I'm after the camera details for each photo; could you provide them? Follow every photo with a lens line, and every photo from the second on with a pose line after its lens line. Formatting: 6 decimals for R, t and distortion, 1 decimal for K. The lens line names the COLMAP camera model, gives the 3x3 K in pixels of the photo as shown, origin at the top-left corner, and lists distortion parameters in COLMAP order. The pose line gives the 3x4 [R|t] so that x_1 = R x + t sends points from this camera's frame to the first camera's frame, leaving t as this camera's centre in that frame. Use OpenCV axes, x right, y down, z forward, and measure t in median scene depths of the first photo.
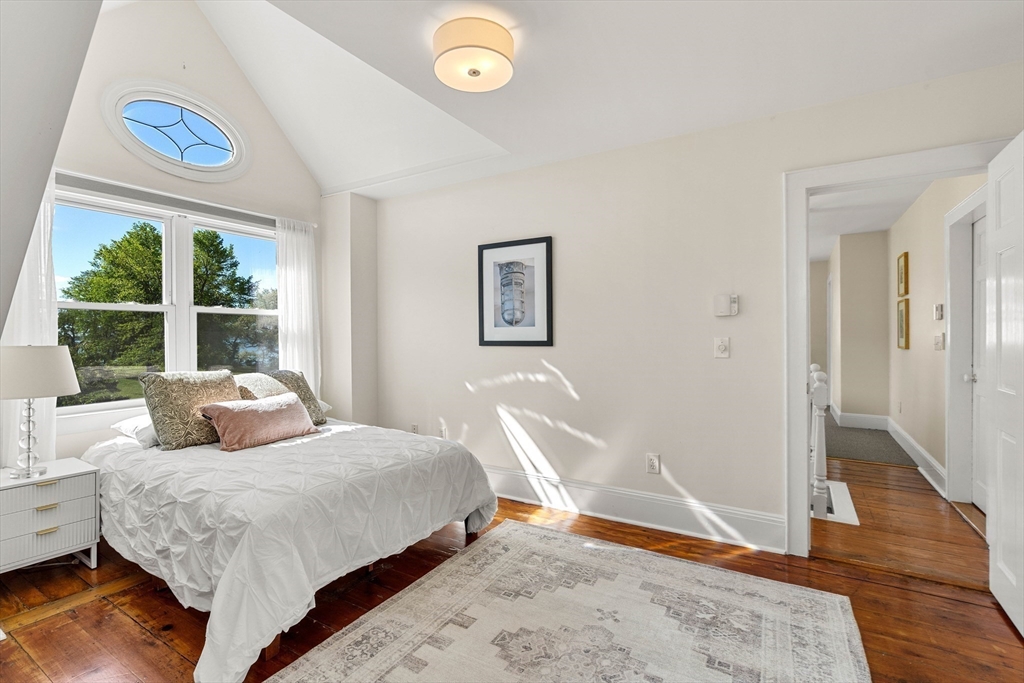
lens RADIAL K [[464.2, 0, 513.7], [0, 464.2, 343.1], [0, 0, 1]] dist [-0.004228, 0.000273]
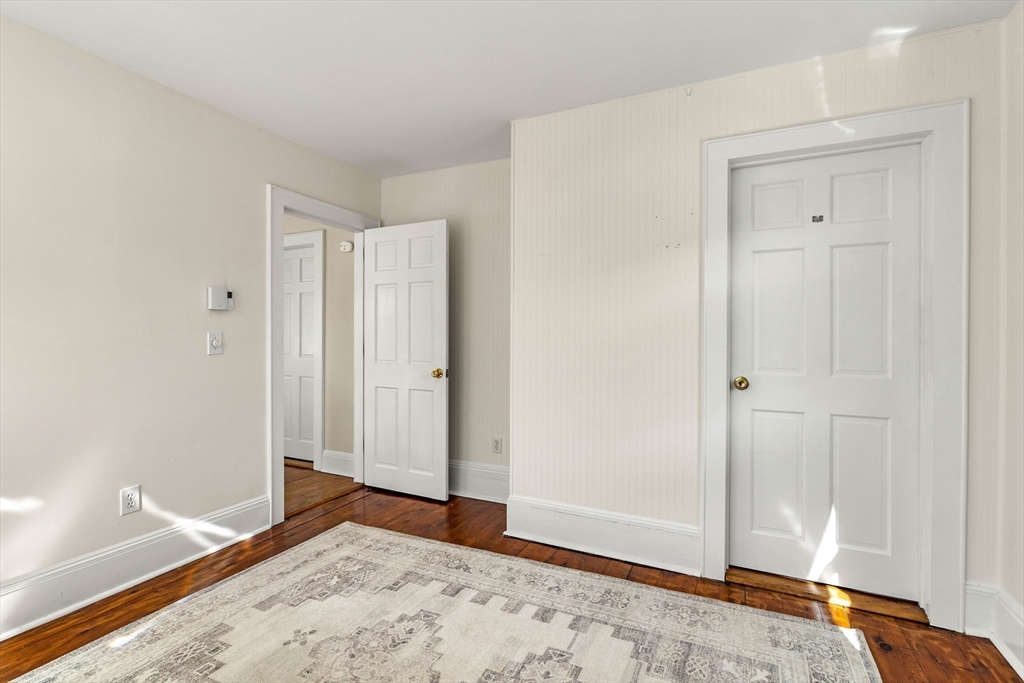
lens RADIAL K [[464.2, 0, 513.6], [0, 464.2, 336.8], [0, 0, 1]] dist [-0.004228, 0.000273]
pose [[-0.100705, -0.000573, 0.994916, -0.594331], [0.004751, 0.999988, 0.001057, -0.002476], [-0.994905, 0.004834, -0.100701, 0.535390]]
